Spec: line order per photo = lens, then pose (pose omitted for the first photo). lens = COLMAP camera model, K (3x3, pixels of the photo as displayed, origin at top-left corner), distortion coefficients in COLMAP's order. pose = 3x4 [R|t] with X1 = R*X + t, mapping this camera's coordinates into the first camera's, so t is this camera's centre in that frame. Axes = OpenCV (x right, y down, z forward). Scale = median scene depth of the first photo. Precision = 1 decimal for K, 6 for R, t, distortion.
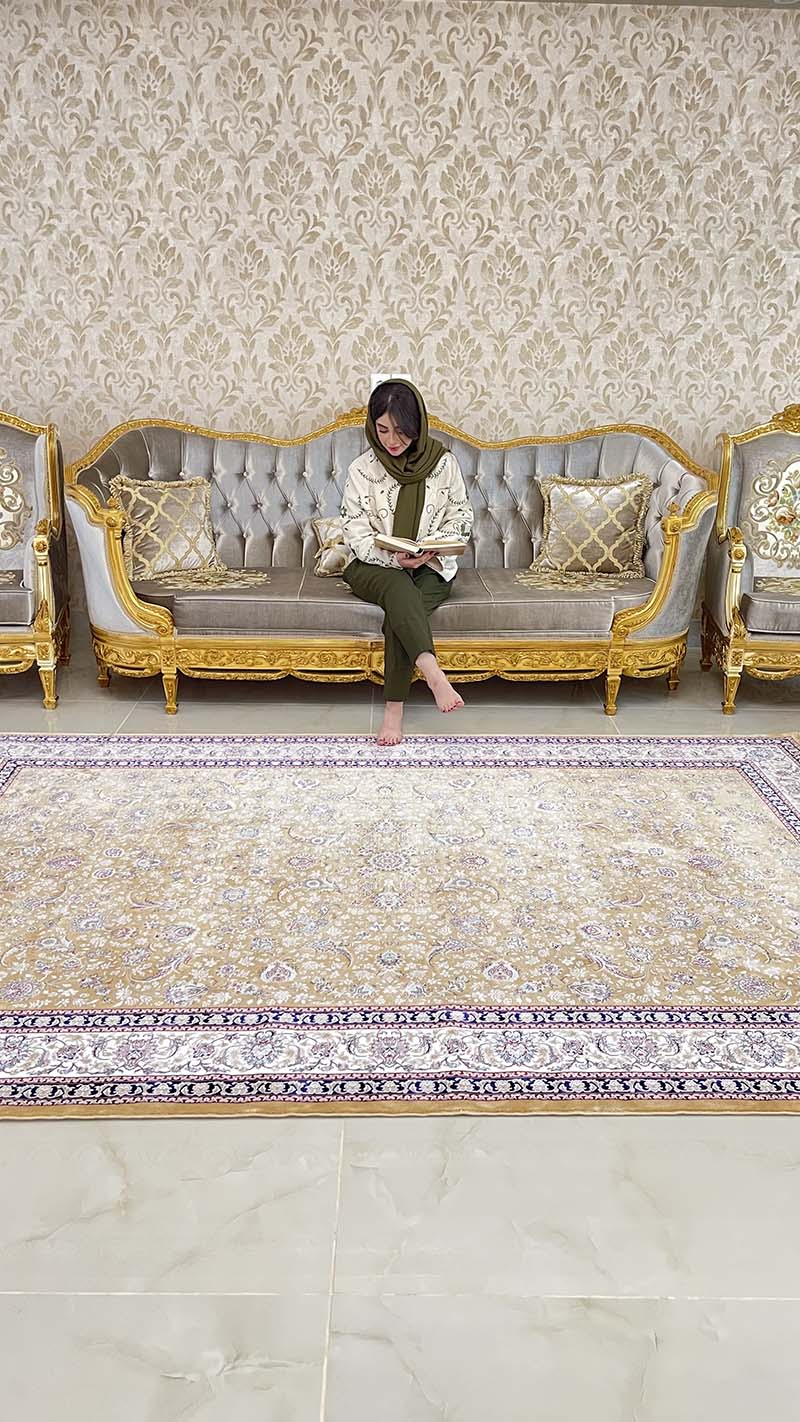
lens RADIAL K [[1078.4, 0, 397.1], [0, 1078.4, 719.2], [0, 0, 1]] dist [0.068192, -0.097630]
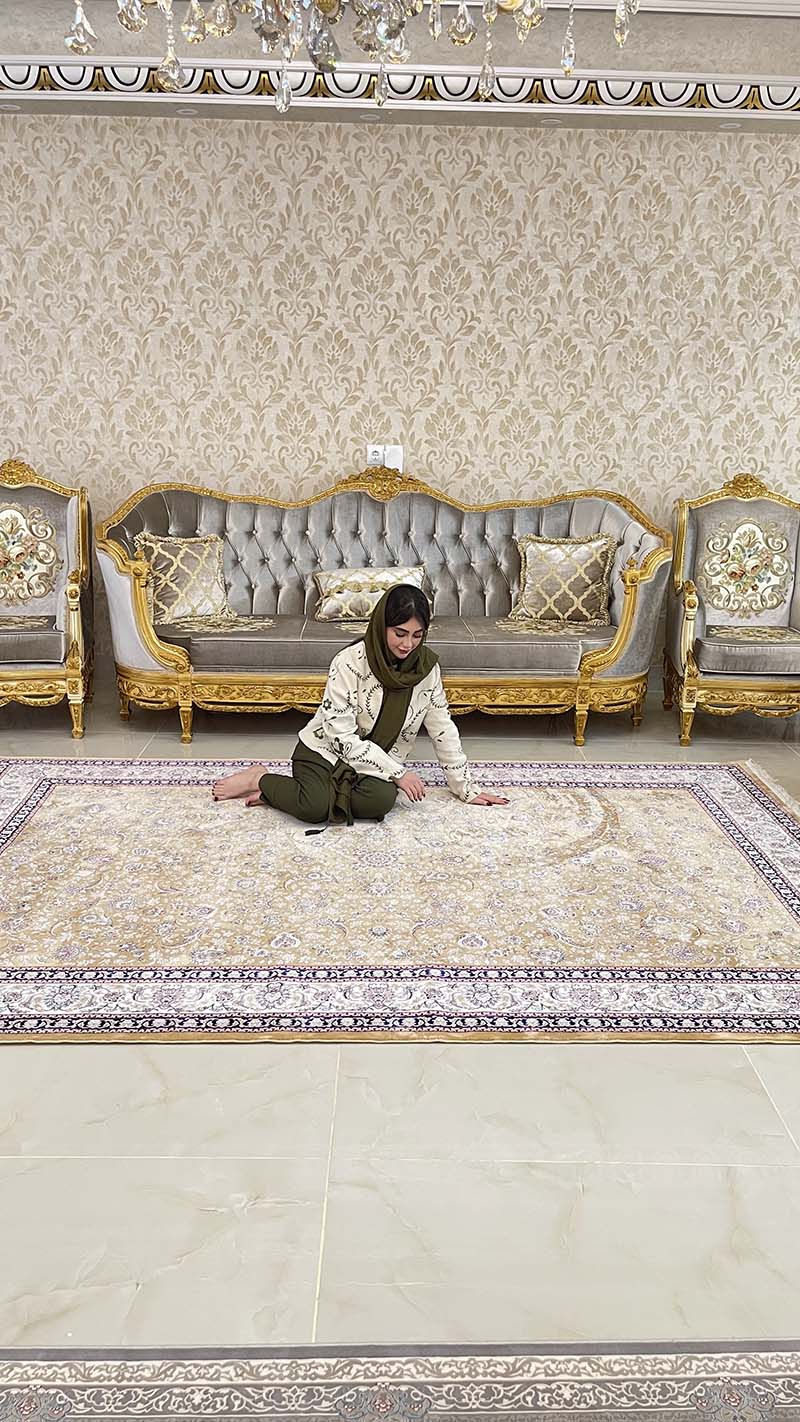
lens RADIAL K [[1078.4, 0, 397.1], [0, 1078.4, 719.2], [0, 0, 1]] dist [0.068192, -0.097630]
pose [[0.999978, 0.004651, 0.004661, 0.005184], [-0.004366, 0.998229, -0.059326, 0.051784], [-0.004929, 0.059304, 0.998228, -0.168287]]
